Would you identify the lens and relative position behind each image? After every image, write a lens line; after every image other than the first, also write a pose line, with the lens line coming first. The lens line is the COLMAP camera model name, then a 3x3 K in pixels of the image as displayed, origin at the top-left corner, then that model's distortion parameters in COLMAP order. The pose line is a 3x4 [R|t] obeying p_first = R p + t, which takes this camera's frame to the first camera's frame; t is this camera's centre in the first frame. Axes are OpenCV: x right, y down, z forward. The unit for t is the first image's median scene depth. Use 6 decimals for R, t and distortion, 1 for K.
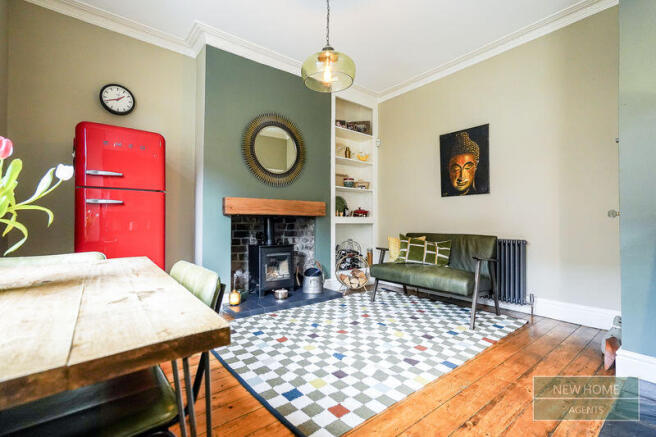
lens RADIAL K [[300.7, 0, 329.0], [0, 300.7, 218.6], [0, 0, 1]] dist [-0.002587, 0.002109]
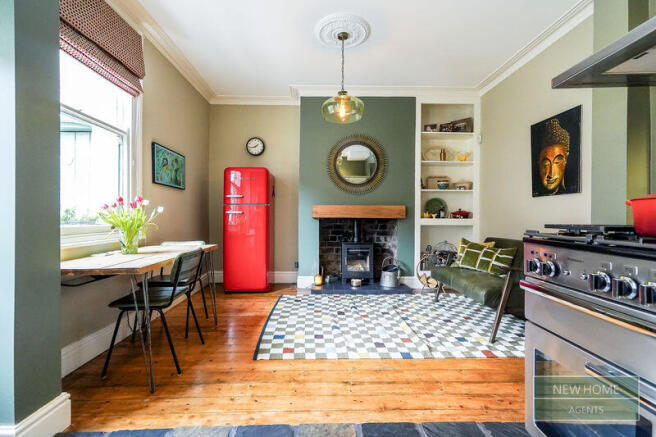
lens RADIAL K [[300.7, 0, 325.8], [0, 300.7, 218.3], [0, 0, 1]] dist [-0.002587, 0.002109]
pose [[0.797564, 0.005118, -0.603213, 0.491174], [0.003897, 0.999899, 0.013637, -0.029646], [0.603222, -0.013227, 0.797464, -0.051910]]
